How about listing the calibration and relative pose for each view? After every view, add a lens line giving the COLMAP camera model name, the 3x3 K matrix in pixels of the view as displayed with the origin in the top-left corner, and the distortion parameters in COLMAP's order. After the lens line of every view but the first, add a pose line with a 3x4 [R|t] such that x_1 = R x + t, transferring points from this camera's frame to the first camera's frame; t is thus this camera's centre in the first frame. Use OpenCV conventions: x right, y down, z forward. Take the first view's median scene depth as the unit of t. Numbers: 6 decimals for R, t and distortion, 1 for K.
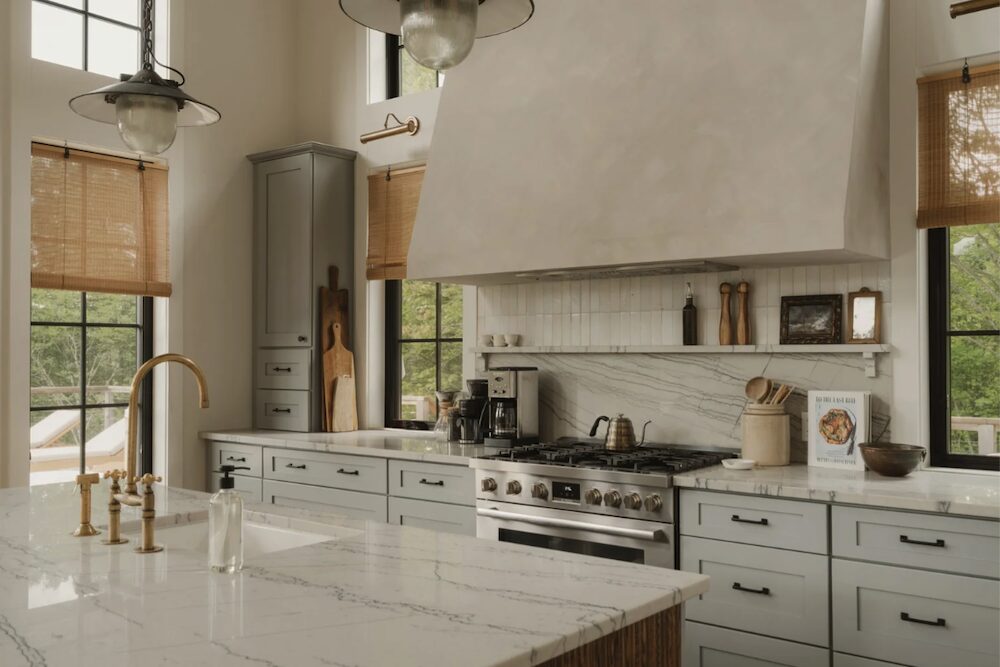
lens RADIAL K [[996.6, 0, 500.0], [0, 996.6, 333.5], [0, 0, 1]] dist [-0.019996, -0.016502]
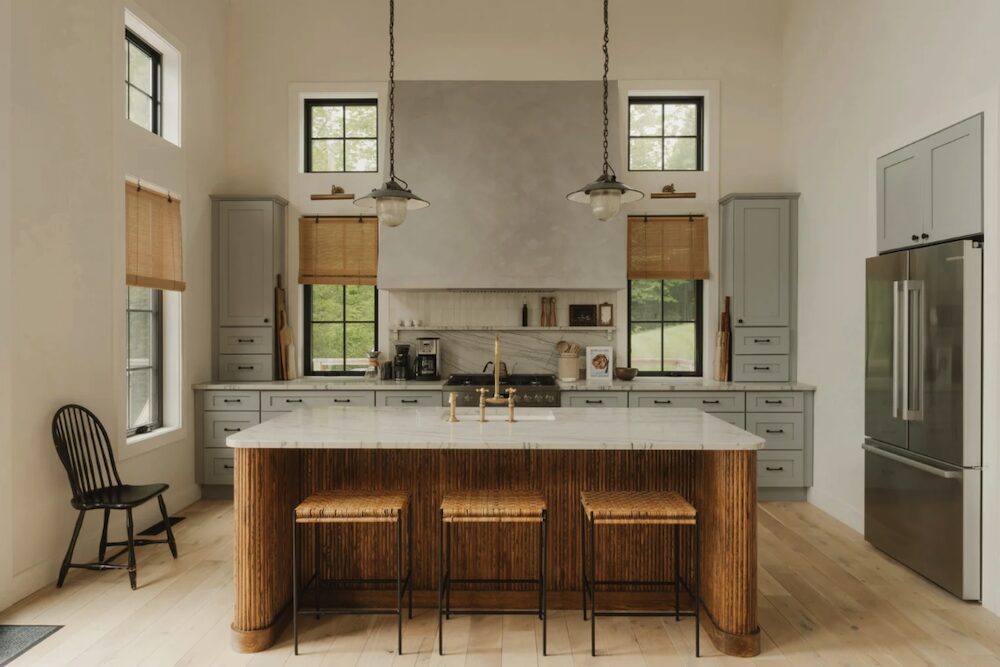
lens RADIAL K [[740.7, 0, 500.0], [0, 740.7, 333.5], [0, 0, 1]] dist [-0.001342, -0.001140]
pose [[0.756424, -0.008791, 0.654022, -0.886391], [-0.014013, 0.999462, 0.029641, -0.019267], [-0.653931, -0.031586, 0.755894, -0.148412]]
